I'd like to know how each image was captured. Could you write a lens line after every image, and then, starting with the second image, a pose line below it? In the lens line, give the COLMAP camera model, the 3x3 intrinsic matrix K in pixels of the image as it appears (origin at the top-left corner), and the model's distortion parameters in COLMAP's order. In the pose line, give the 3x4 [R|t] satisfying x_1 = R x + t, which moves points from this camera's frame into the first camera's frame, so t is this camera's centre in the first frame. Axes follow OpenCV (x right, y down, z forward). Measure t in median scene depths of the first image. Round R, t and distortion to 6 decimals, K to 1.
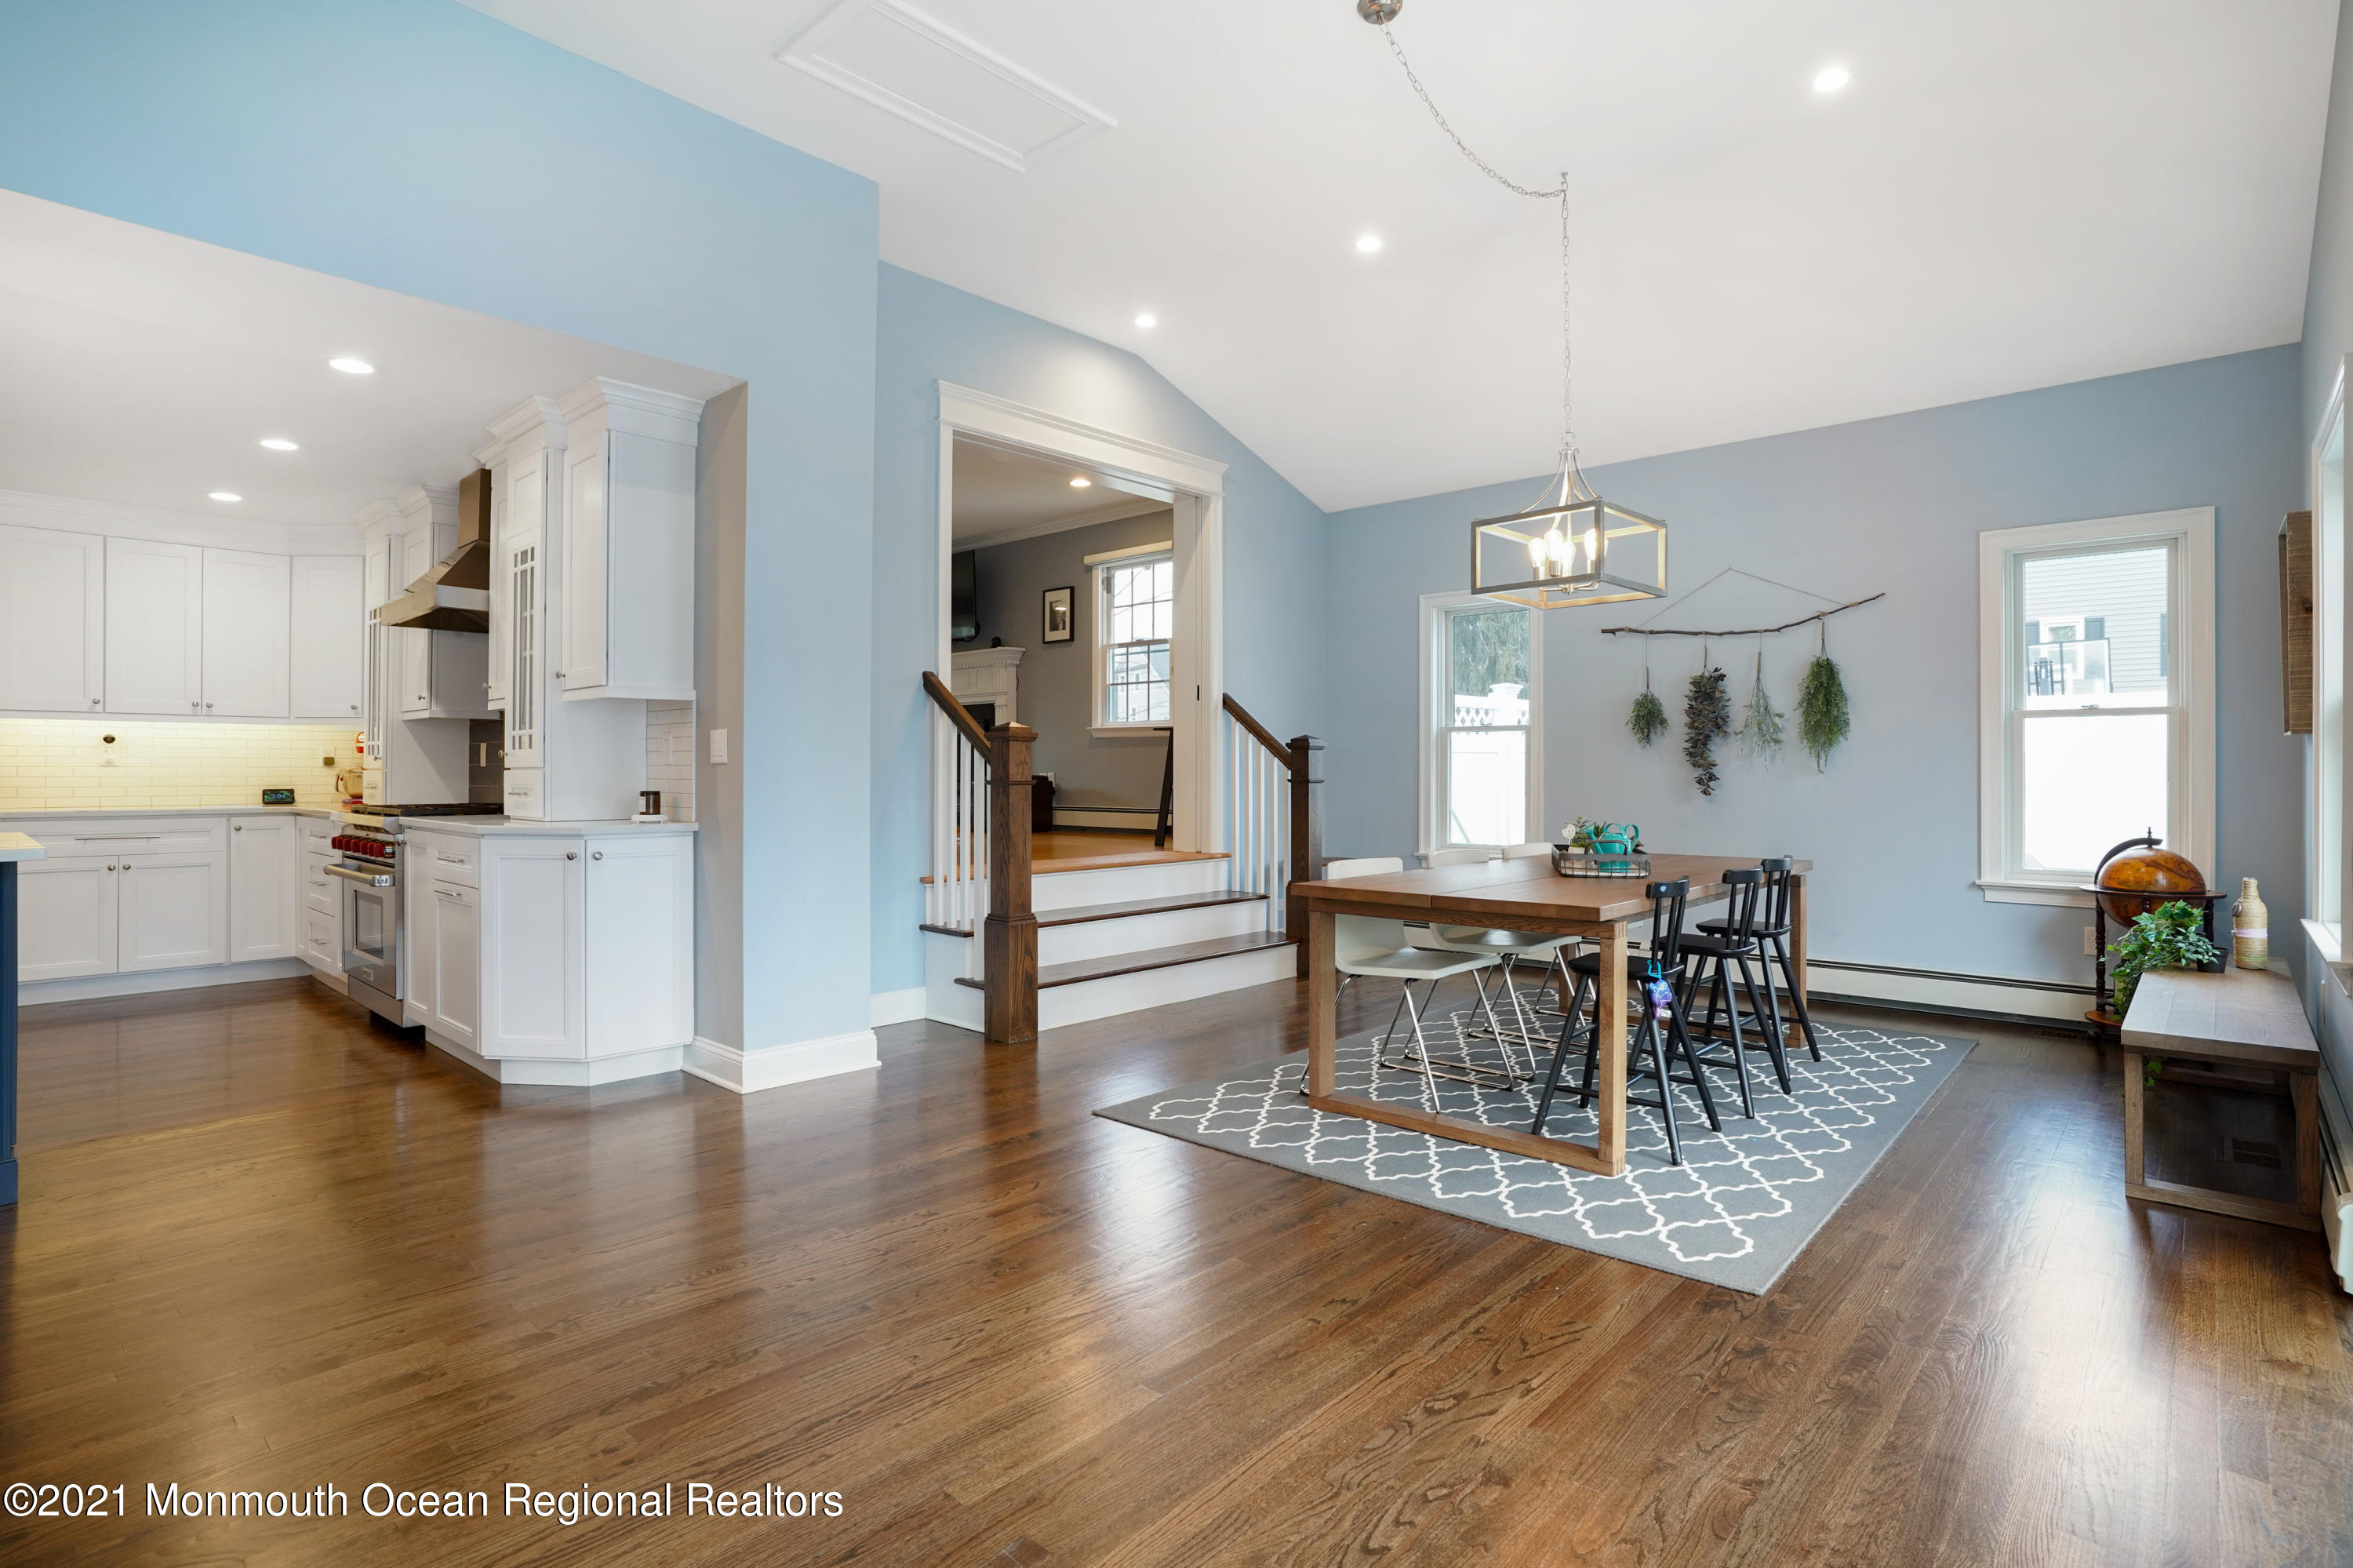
lens RADIAL K [[1152.1, 0, 1169.3], [0, 1152.1, 776.6], [0, 0, 1]] dist [-0.033444, 0.001104]
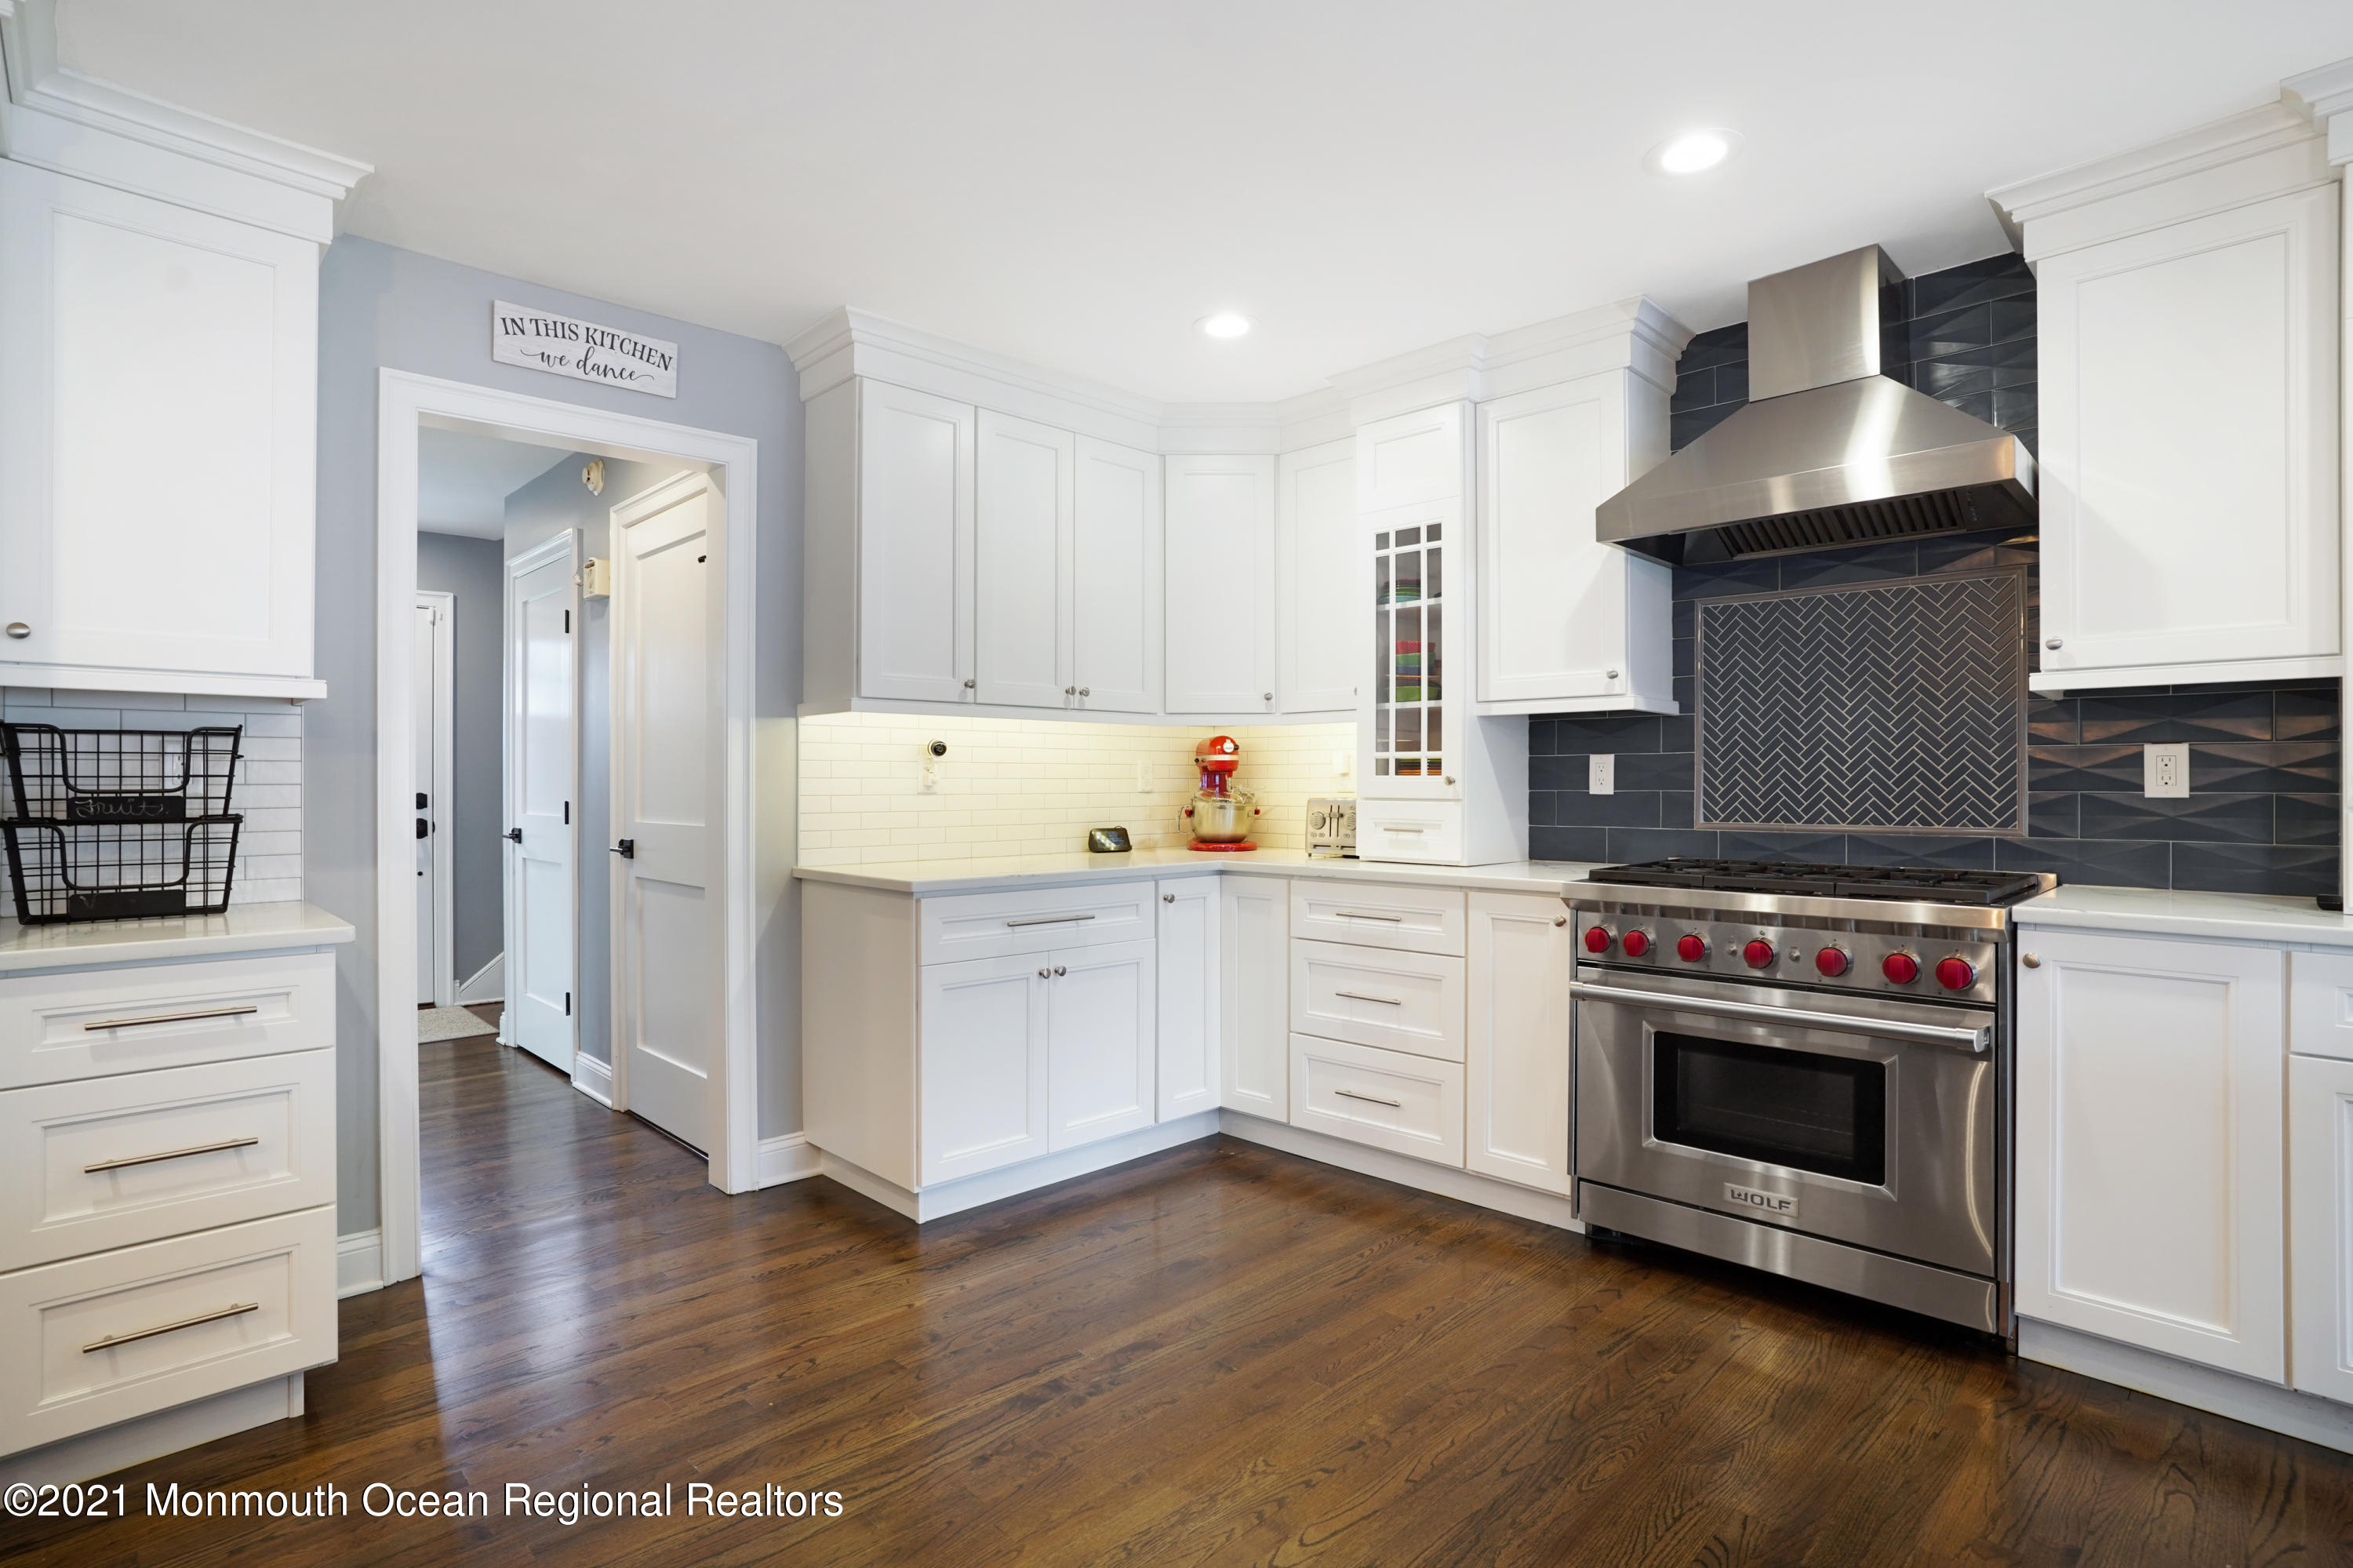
lens RADIAL K [[1152.1, 0, 1169.3], [0, 1152.1, 776.6], [0, 0, 1]] dist [-0.033444, 0.001104]
pose [[0.997636, -0.003631, -0.068625, -0.808551], [0.002798, 0.999921, -0.012223, -0.010790], [0.068664, 0.012002, 0.997568, 0.400925]]
